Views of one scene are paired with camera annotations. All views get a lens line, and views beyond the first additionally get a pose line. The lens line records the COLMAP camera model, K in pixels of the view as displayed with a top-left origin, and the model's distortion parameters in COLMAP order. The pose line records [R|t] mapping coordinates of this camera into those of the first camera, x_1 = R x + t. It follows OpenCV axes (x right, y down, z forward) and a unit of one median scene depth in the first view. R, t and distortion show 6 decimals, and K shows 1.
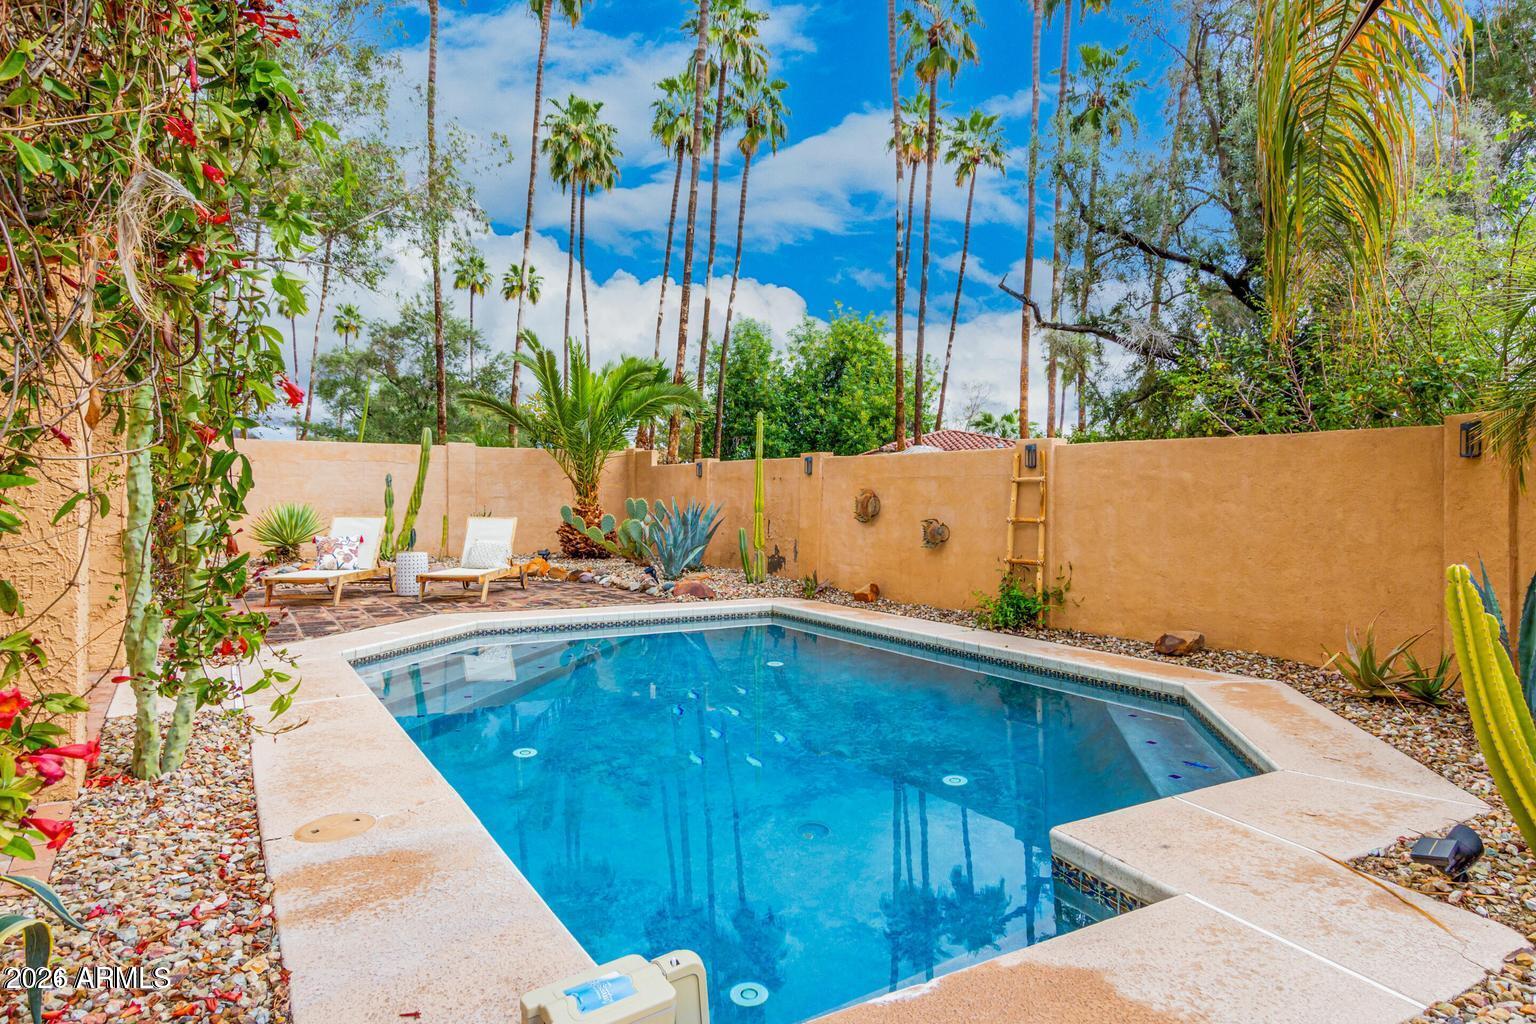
lens RADIAL K [[899.2, 0, 766.2], [0, 899.2, 491.0], [0, 0, 1]] dist [0.018360, 0.001203]
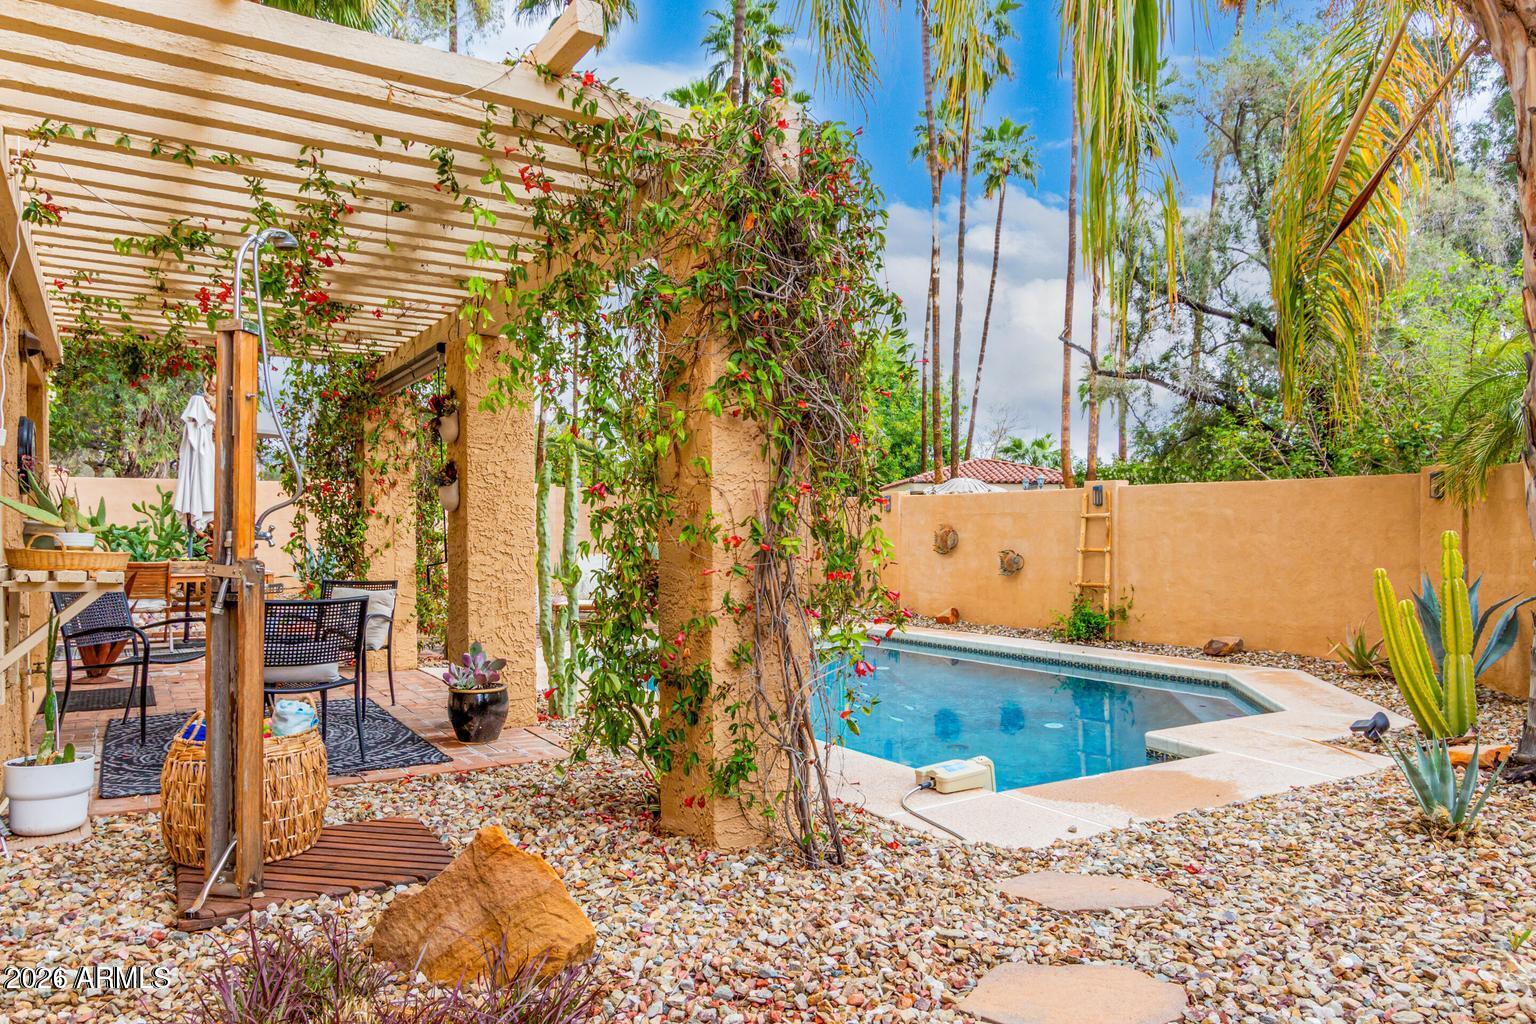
lens RADIAL K [[1005.7, 0, 766.9], [0, 1005.7, 538.2], [0, 0, 1]] dist [0.005283, 0.000024]
pose [[0.999945, -0.009613, 0.004150, -0.112301], [0.009554, 0.999857, 0.013928, -0.004028], [-0.004283, -0.013887, 0.999894, -0.244048]]
